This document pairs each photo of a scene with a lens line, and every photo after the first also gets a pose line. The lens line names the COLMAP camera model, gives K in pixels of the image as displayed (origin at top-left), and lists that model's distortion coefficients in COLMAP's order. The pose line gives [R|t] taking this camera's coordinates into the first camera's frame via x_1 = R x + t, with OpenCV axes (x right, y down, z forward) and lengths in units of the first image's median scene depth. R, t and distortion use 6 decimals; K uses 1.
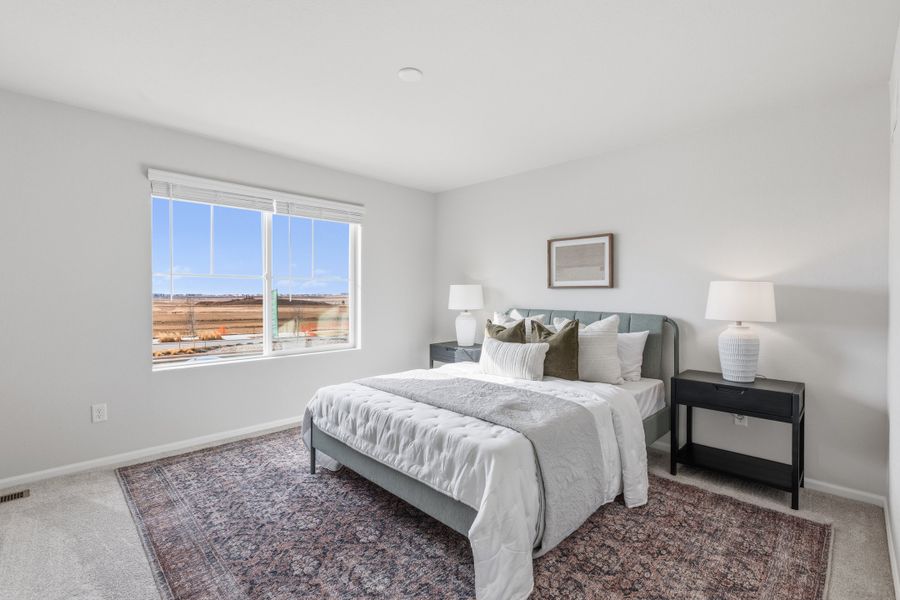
lens RADIAL K [[402.2, 0, 449.9], [0, 402.2, 294.6], [0, 0, 1]] dist [0.000235, 0.000119]
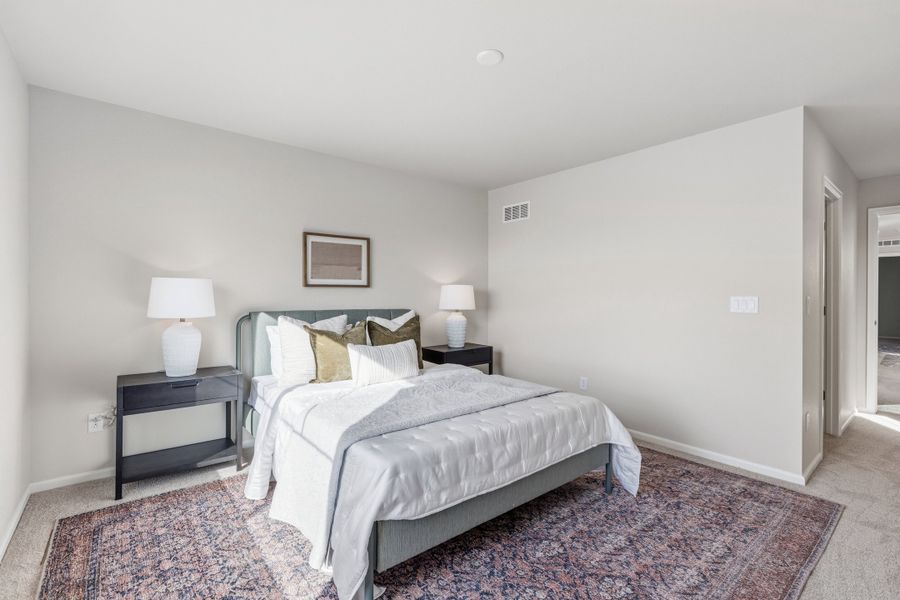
lens RADIAL K [[402.2, 0, 449.9], [0, 402.2, 294.6], [0, 0, 1]] dist [0.000235, 0.000119]
pose [[0.113178, -0.009213, 0.993532, -0.665696], [-0.004997, 0.999939, 0.009842, -0.008357], [-0.993562, -0.006078, 0.113125, 0.640502]]
